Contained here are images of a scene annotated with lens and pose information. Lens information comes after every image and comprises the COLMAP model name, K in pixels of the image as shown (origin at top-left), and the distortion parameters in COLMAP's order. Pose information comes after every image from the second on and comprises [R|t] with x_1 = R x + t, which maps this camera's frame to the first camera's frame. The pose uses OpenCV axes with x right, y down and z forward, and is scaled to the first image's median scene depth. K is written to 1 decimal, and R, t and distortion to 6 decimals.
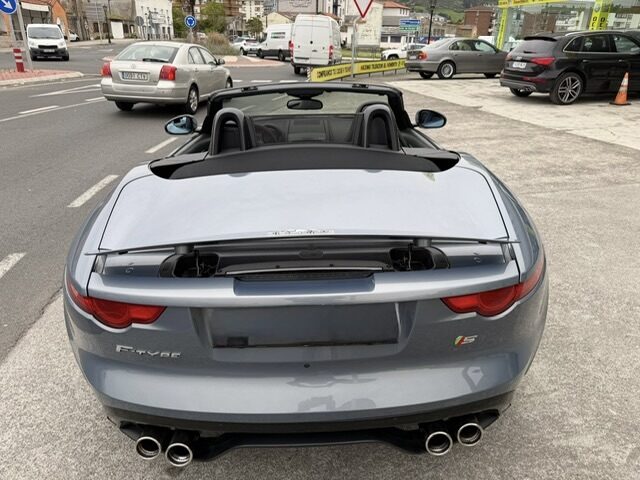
lens RADIAL K [[454.6, 0, 319.5], [0, 454.6, 240.4], [0, 0, 1]] dist [0.009126, -0.018046]
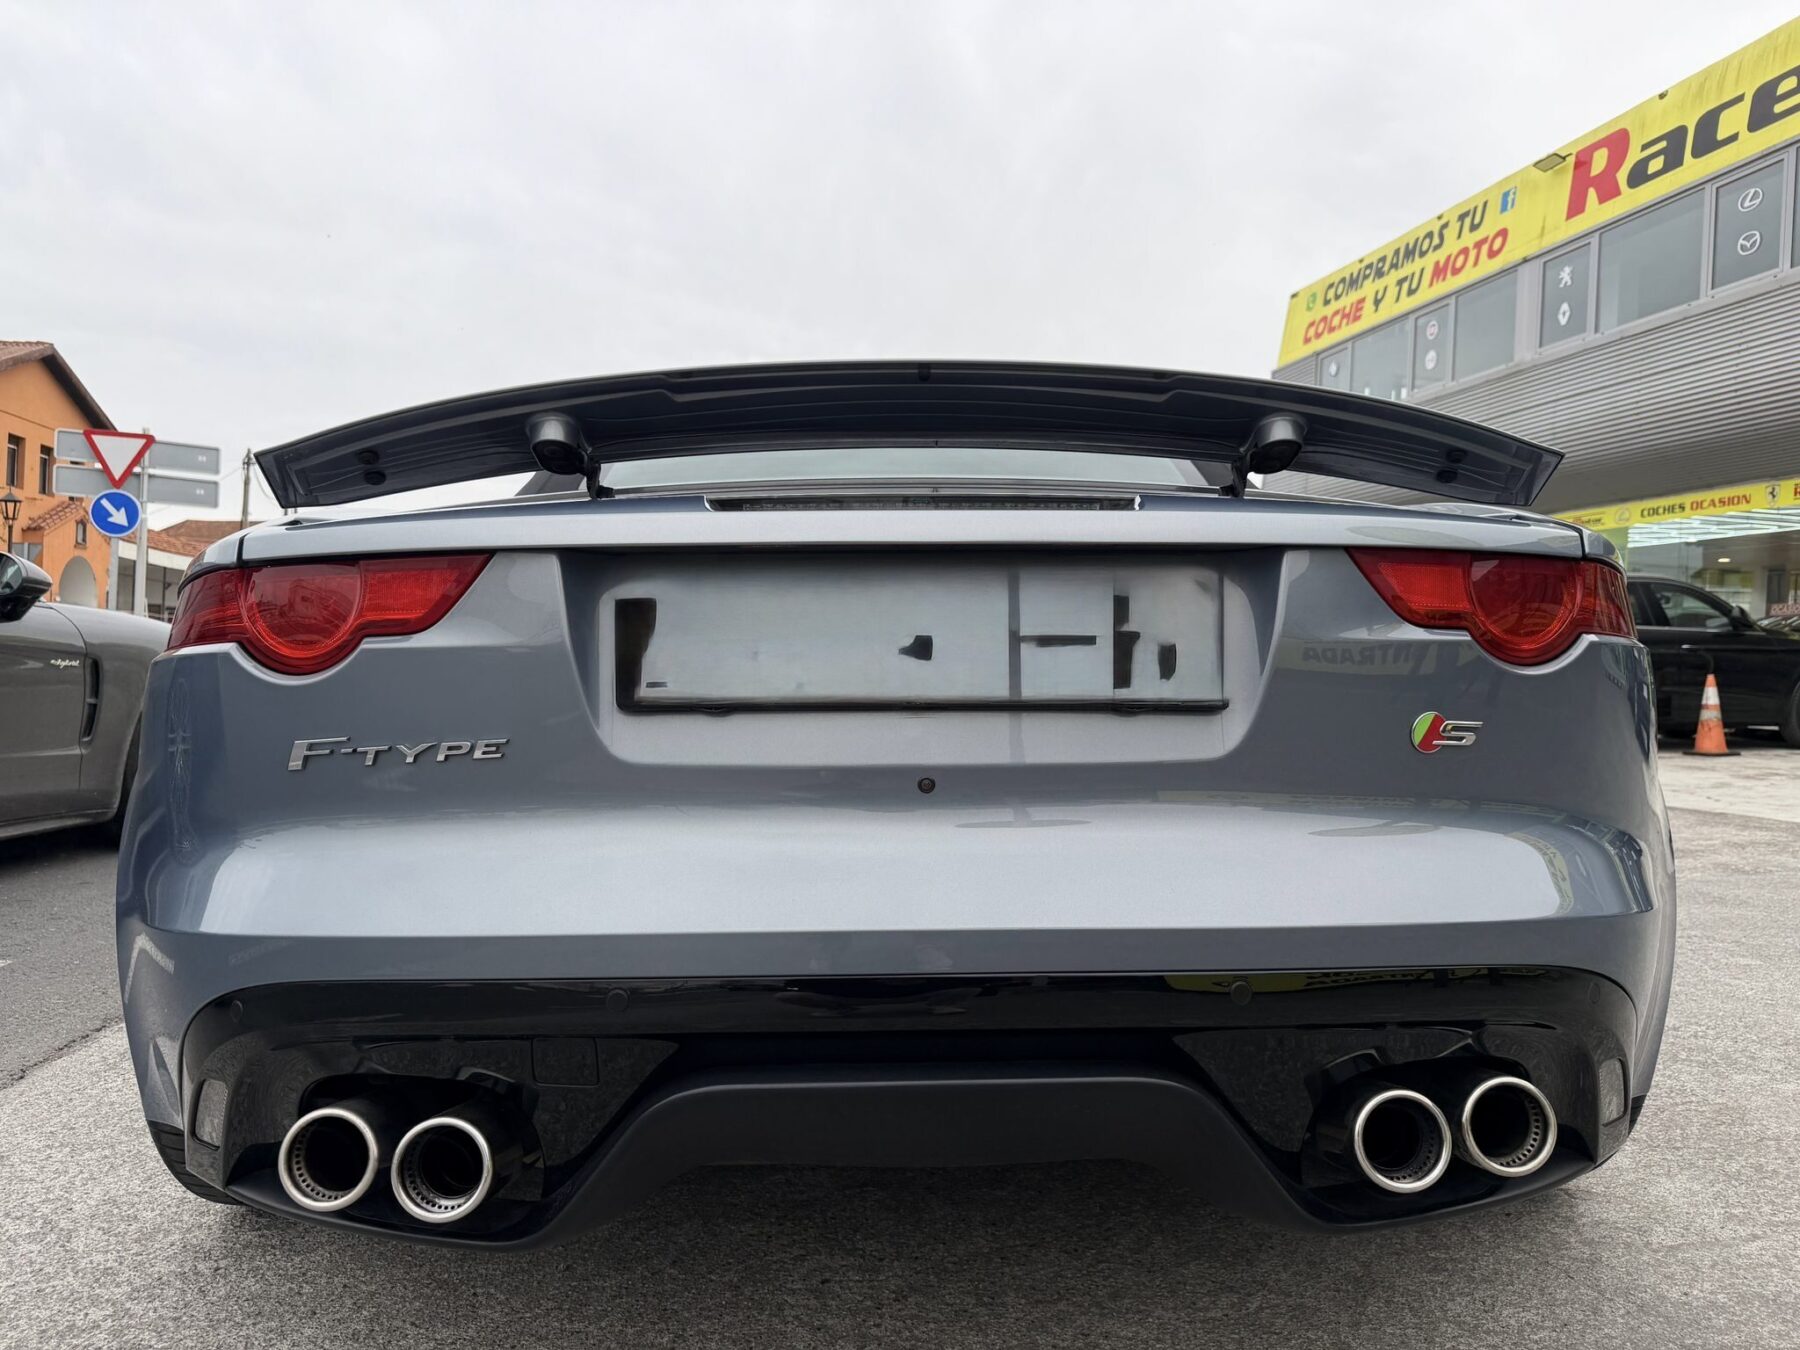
lens RADIAL K [[1278.7, 0, 900.6], [0, 1278.7, 680.9], [0, 0, 1]] dist [0.009126, -0.018046]
pose [[0.999867, 0.015429, 0.005242, -0.016380], [-0.012106, 0.918663, -0.394857, 0.177176], [-0.010908, 0.394741, 0.918728, 0.067994]]
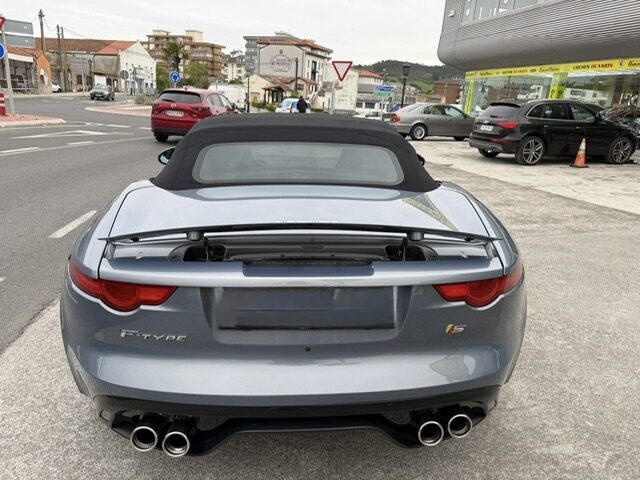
lens RADIAL K [[454.6, 0, 320.7], [0, 454.6, 241.6], [0, 0, 1]] dist [0.009126, -0.018046]
pose [[0.997894, 0.027017, 0.058965, -0.021846], [-0.019765, 0.992544, -0.120275, 0.049958], [-0.061775, 0.118857, 0.990988, -0.023199]]
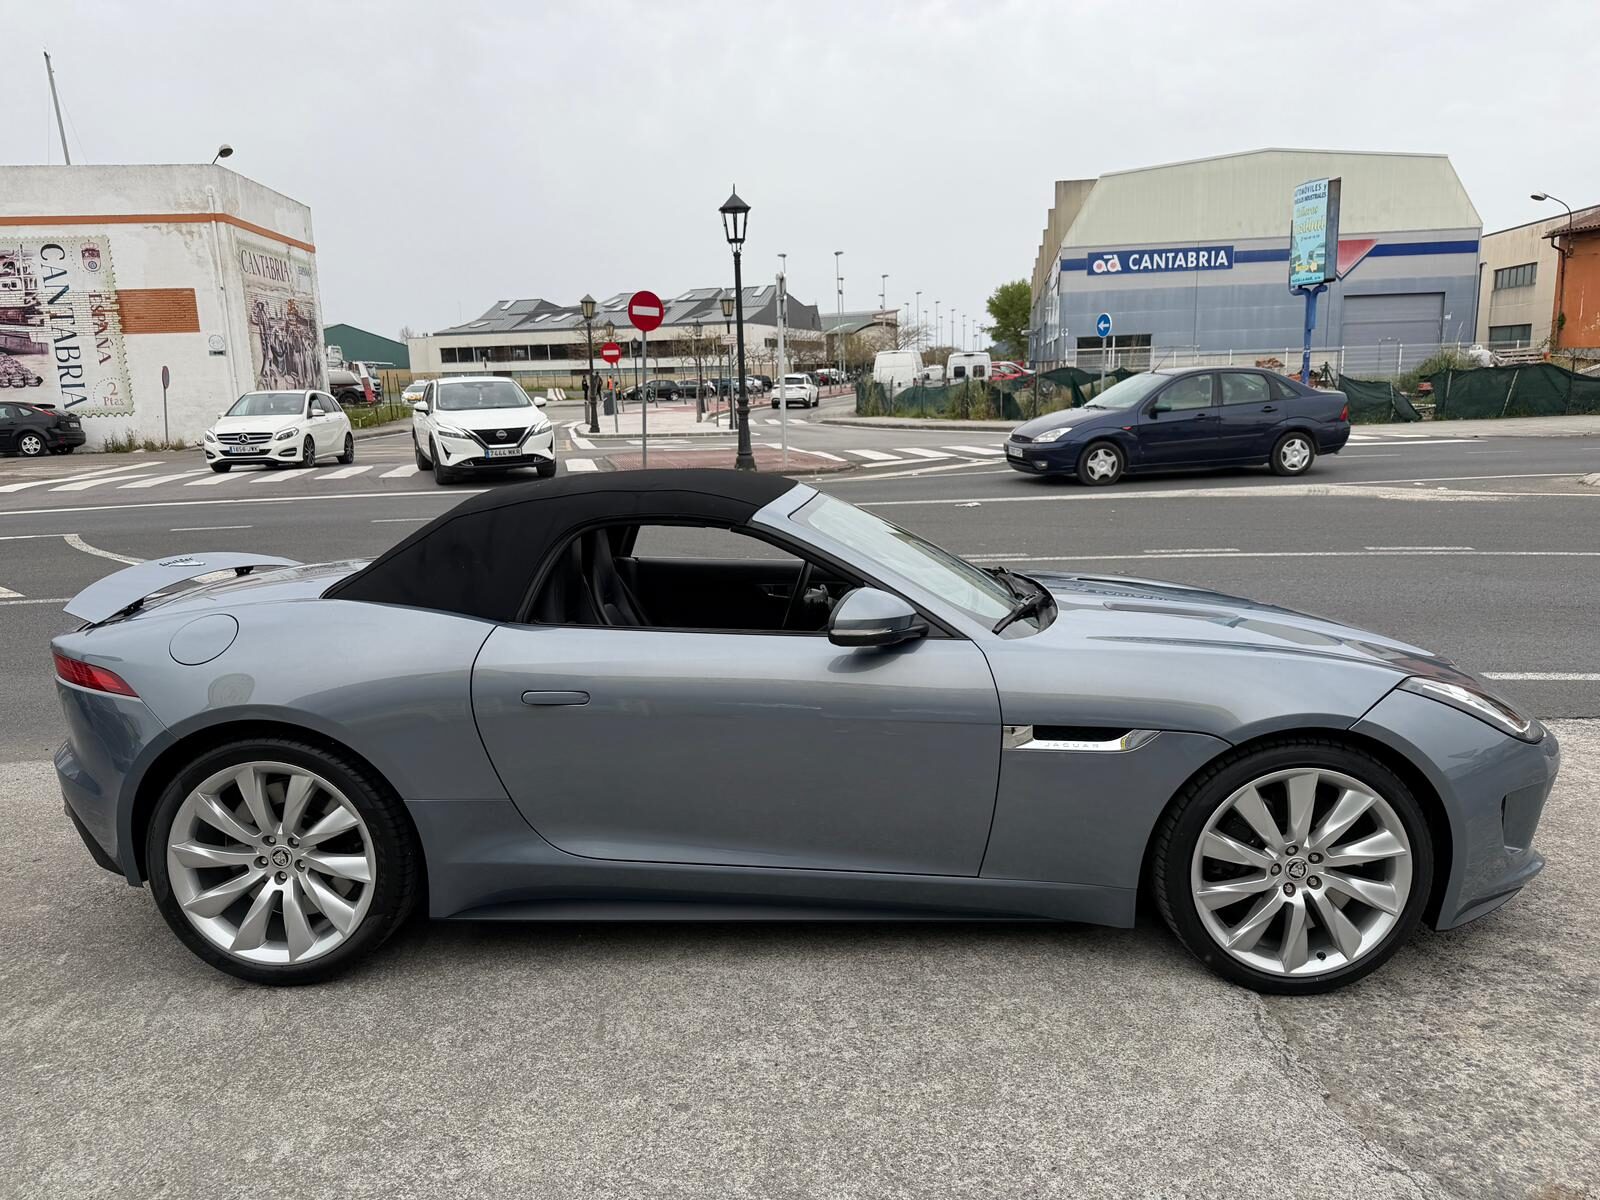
lens RADIAL K [[1136.6, 0, 800.5], [0, 1136.6, 635.1], [0, 0, 1]] dist [0.009126, -0.018046]
pose [[-0.062351, 0.204603, -0.976857, 0.897953], [-0.380642, 0.899909, 0.212782, -0.352007], [0.922618, 0.385100, 0.021771, 0.802455]]
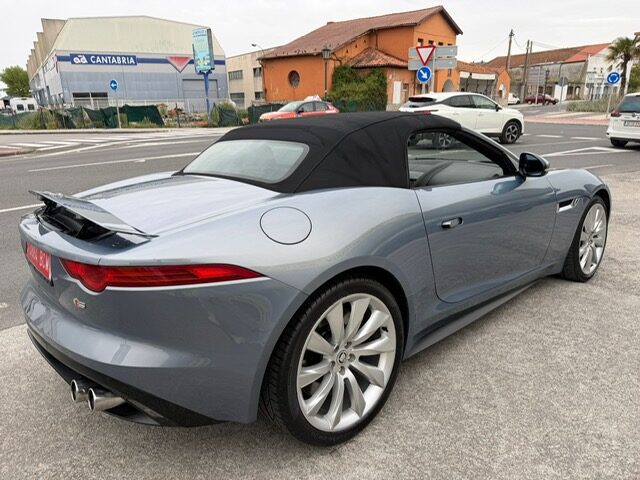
lens RADIAL K [[454.6, 0, 321.7], [0, 454.6, 242.1], [0, 0, 1]] dist [0.009126, -0.018046]
pose [[0.641683, 0.192103, -0.742523, 0.521619], [-0.279467, 0.960130, 0.006888, -0.039018], [0.714242, 0.203091, 0.669786, 0.210246]]
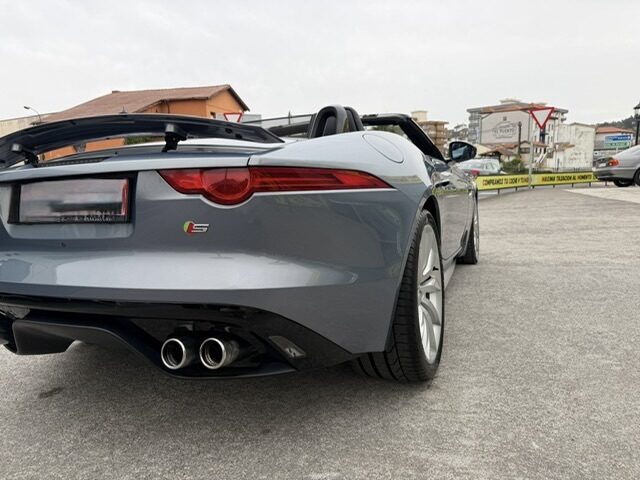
lens RADIAL K [[454.6, 0, 318.5], [0, 454.6, 242.9], [0, 0, 1]] dist [0.009126, -0.018046]
pose [[0.908586, 0.026487, -0.416858, 0.314658], [-0.134566, 0.963341, -0.232091, 0.143958], [0.395429, 0.266969, 0.878842, 0.096316]]
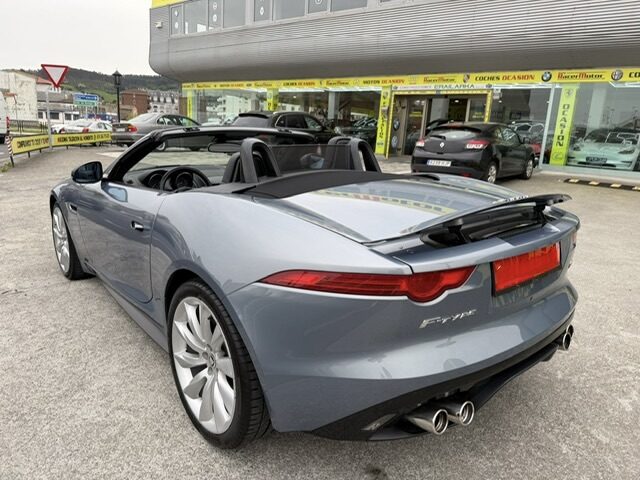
lens RADIAL K [[454.6, 0, 322.1], [0, 454.6, 239.1], [0, 0, 1]] dist [0.009126, -0.018046]
pose [[0.772662, -0.119931, 0.623385, -0.429117], [0.219153, 0.972013, -0.084628, 0.027935], [-0.595789, 0.202006, 0.777321, 0.095531]]
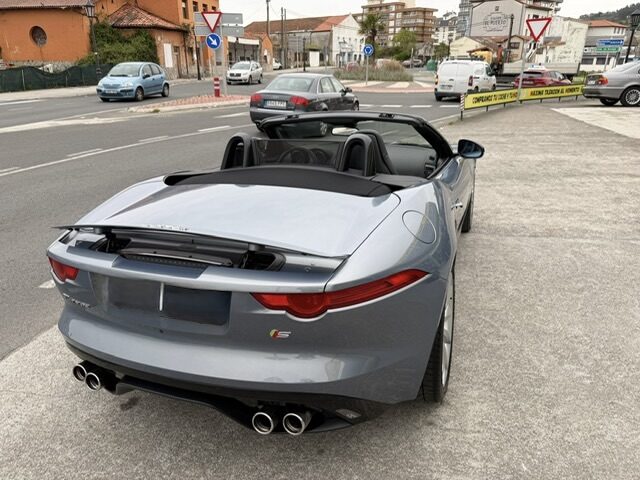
lens RADIAL K [[454.6, 0, 321.4], [0, 454.6, 239.4], [0, 0, 1]] dist [0.009126, -0.018046]
pose [[0.928235, 0.114786, -0.353842, 0.269242], [-0.132196, 0.990900, -0.025345, -0.003185], [0.347713, 0.070302, 0.934962, -0.023641]]
